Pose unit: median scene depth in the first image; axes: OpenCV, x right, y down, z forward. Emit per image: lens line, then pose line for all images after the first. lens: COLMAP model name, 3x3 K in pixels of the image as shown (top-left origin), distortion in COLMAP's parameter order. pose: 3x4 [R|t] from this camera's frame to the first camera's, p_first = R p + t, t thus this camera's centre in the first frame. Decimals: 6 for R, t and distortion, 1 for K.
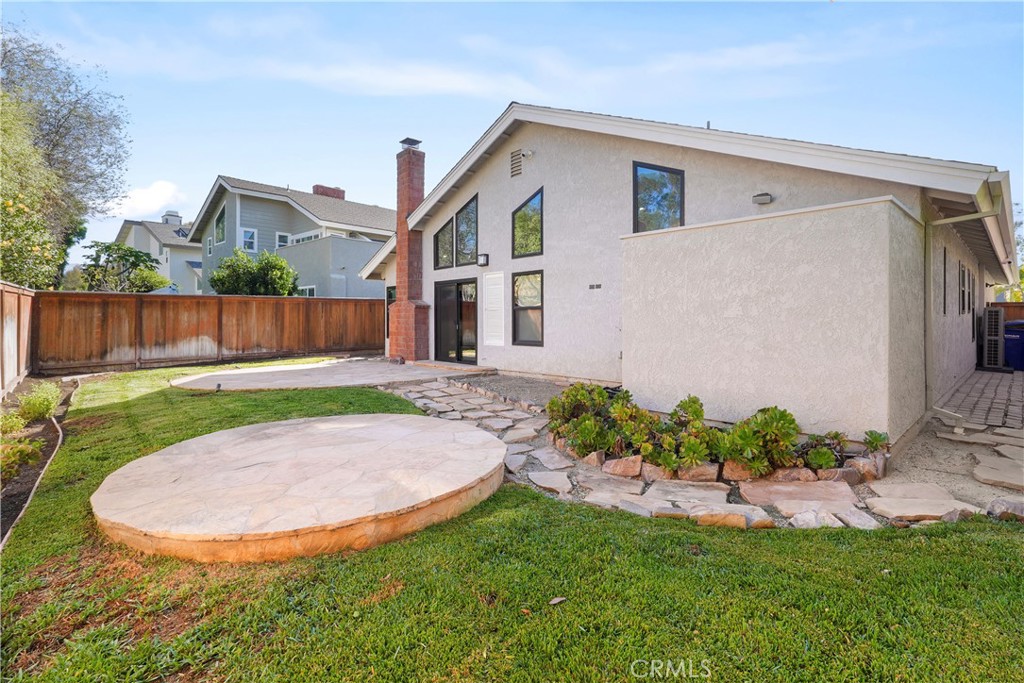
lens RADIAL K [[462.1, 0, 525.9], [0, 462.1, 326.1], [0, 0, 1]] dist [-0.011009, 0.003310]
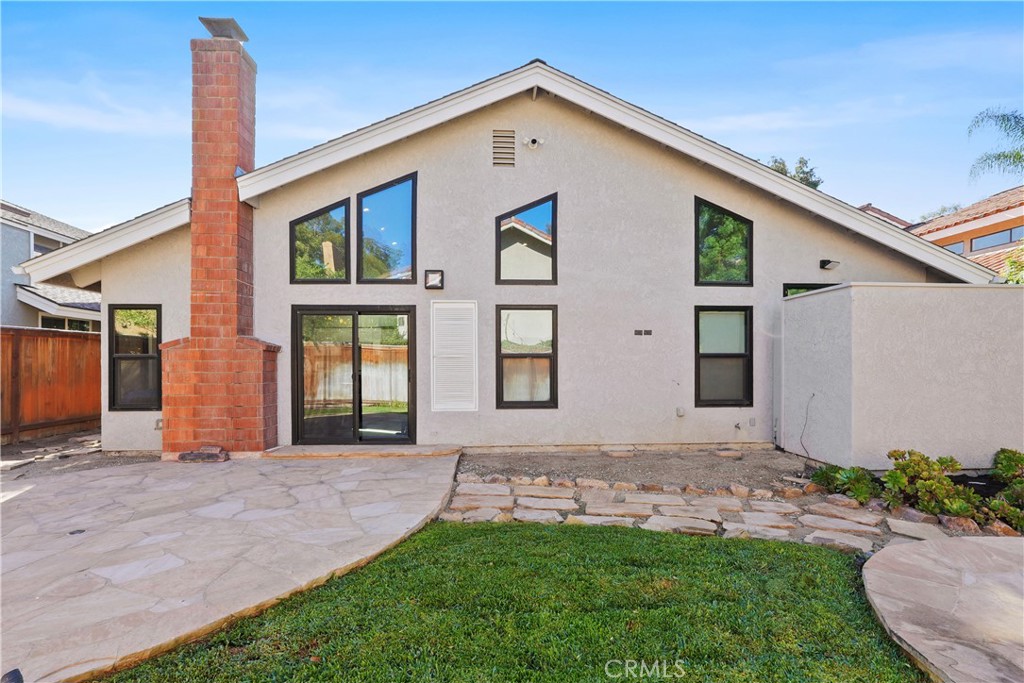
lens RADIAL K [[462.1, 0, 494.9], [0, 462.1, 371.1], [0, 0, 1]] dist [-0.011009, 0.003310]
pose [[0.670797, -0.013058, 0.741526, -0.471002], [0.010470, 0.999912, 0.008136, -0.018501], [-0.741567, 0.002307, 0.670875, 0.463585]]
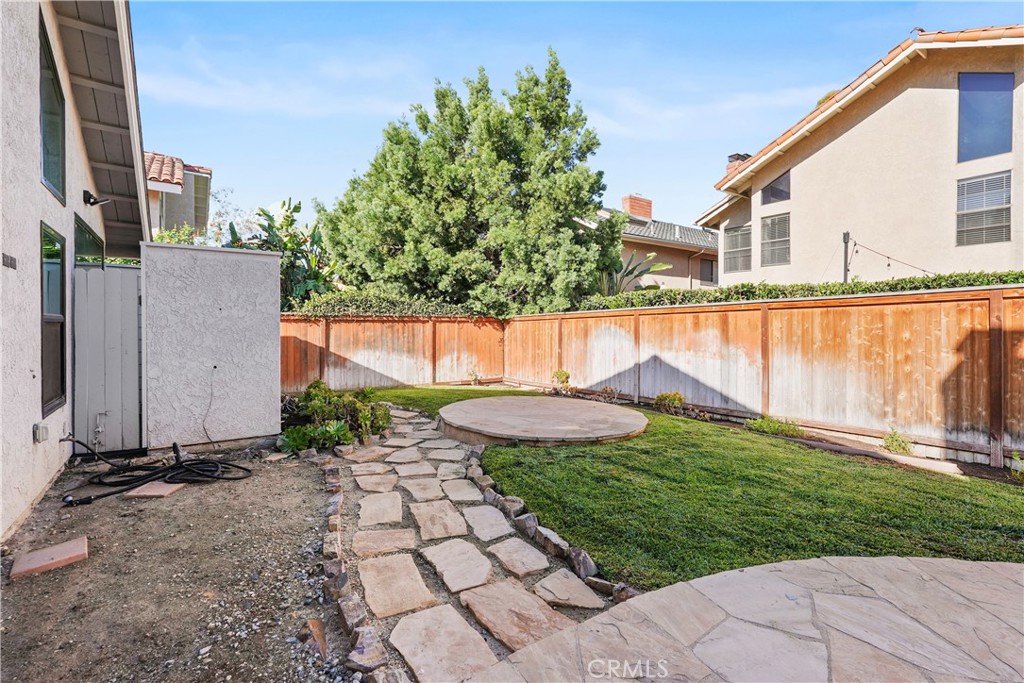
lens RADIAL K [[462.1, 0, 519.6], [0, 462.1, 331.7], [0, 0, 1]] dist [-0.011009, 0.003310]
pose [[-0.989336, 0.004737, 0.145577, -0.209719], [0.008973, 0.999555, 0.028458, -0.028575], [-0.145378, 0.029460, -0.988938, 0.937377]]
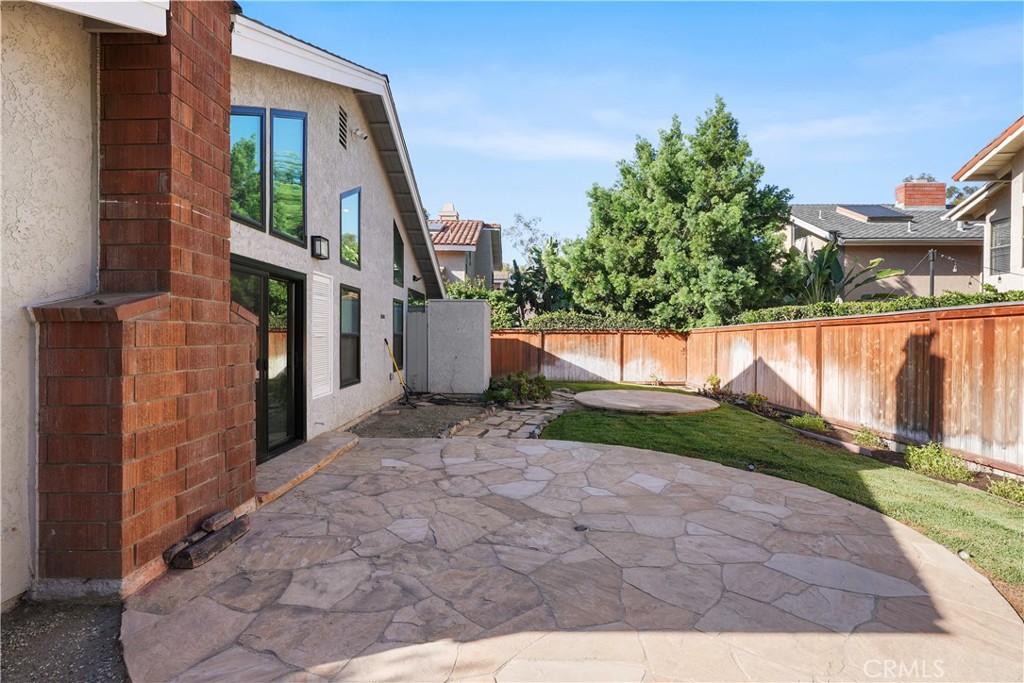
lens RADIAL K [[498.3, 0, 520.2], [0, 498.3, 339.0], [0, 0, 1]] dist [0.001465, 0.002242]
pose [[-0.716149, -0.004612, 0.697933, -0.630904], [0.011513, 0.999764, 0.018420, -0.037037], [-0.697853, 0.021227, -0.715926, 1.158325]]
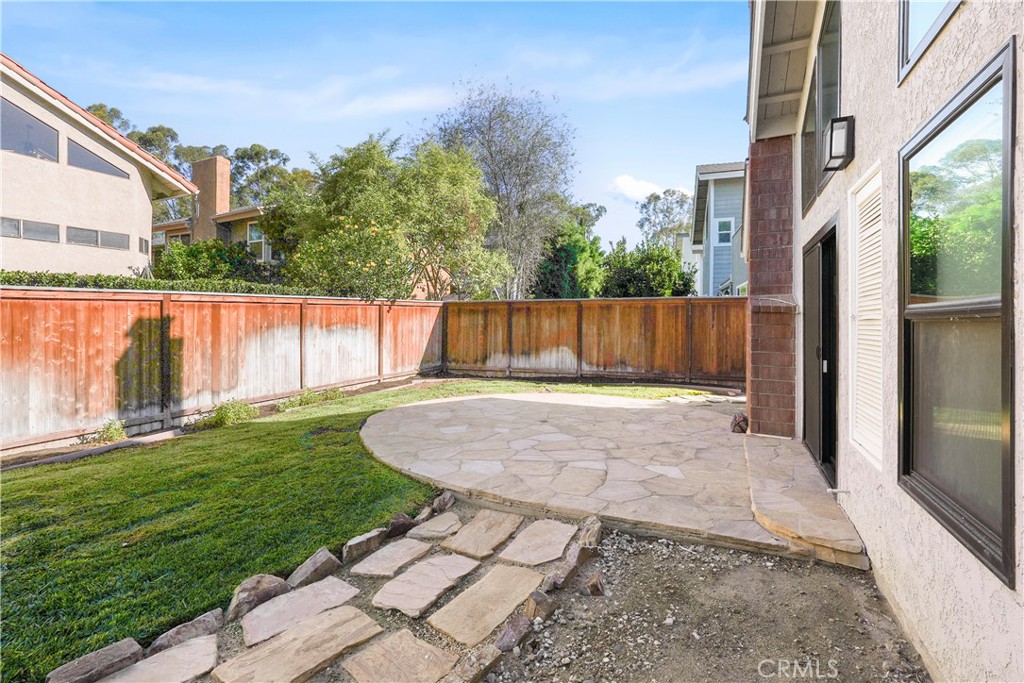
lens RADIAL K [[462.1, 0, 520.8], [0, 462.1, 314.7], [0, 0, 1]] dist [-0.011009, 0.003310]
pose [[0.365599, -0.004083, -0.930764, 0.089467], [-0.021601, 0.999684, -0.012870, -0.028425], [0.930522, 0.024811, 0.365395, 0.658098]]
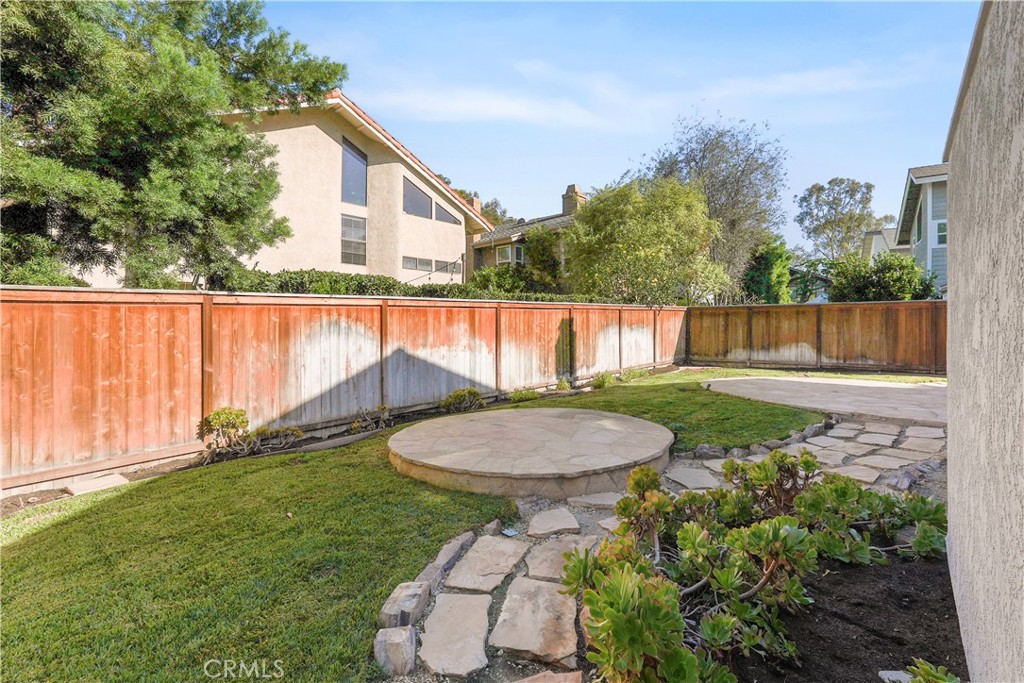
lens RADIAL K [[462.1, 0, 515.3], [0, 462.1, 313.7], [0, 0, 1]] dist [-0.011009, 0.003310]
pose [[0.089640, -0.016451, -0.995838, 0.306975], [-0.018761, 0.999658, -0.018203, -0.014874], [0.995797, 0.020315, 0.089301, 0.278398]]
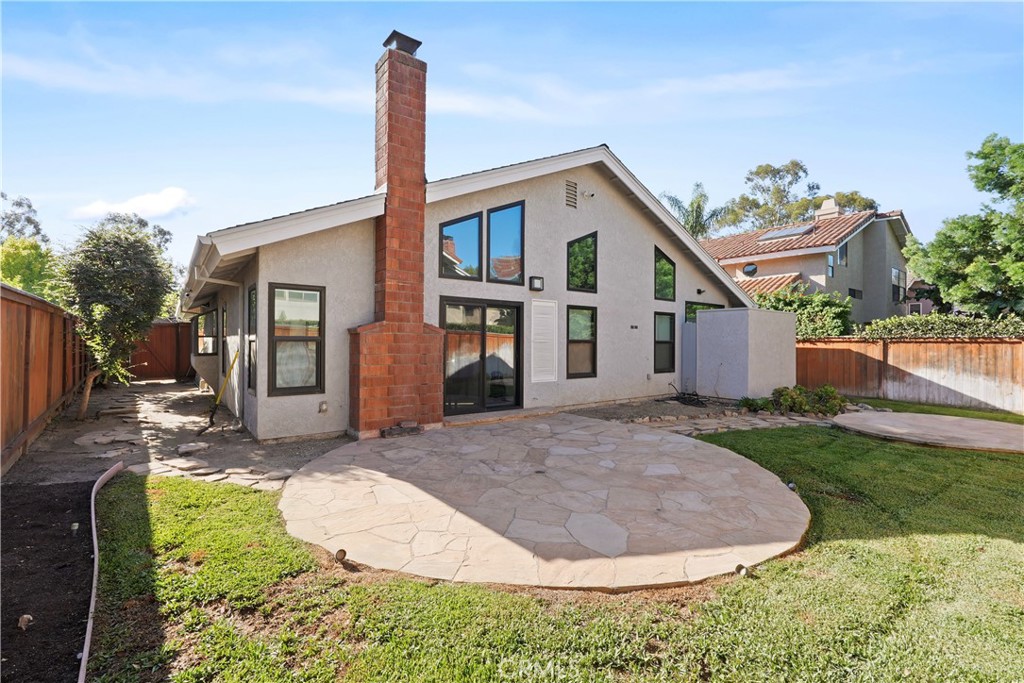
lens RADIAL K [[462.1, 0, 493.6], [0, 462.1, 345.0], [0, 0, 1]] dist [-0.011009, 0.003310]
pose [[0.138512, -0.000006, 0.990361, -0.871762], [0.007762, 0.999969, -0.001080, -0.026568], [-0.990330, 0.007837, 0.138508, 0.879303]]
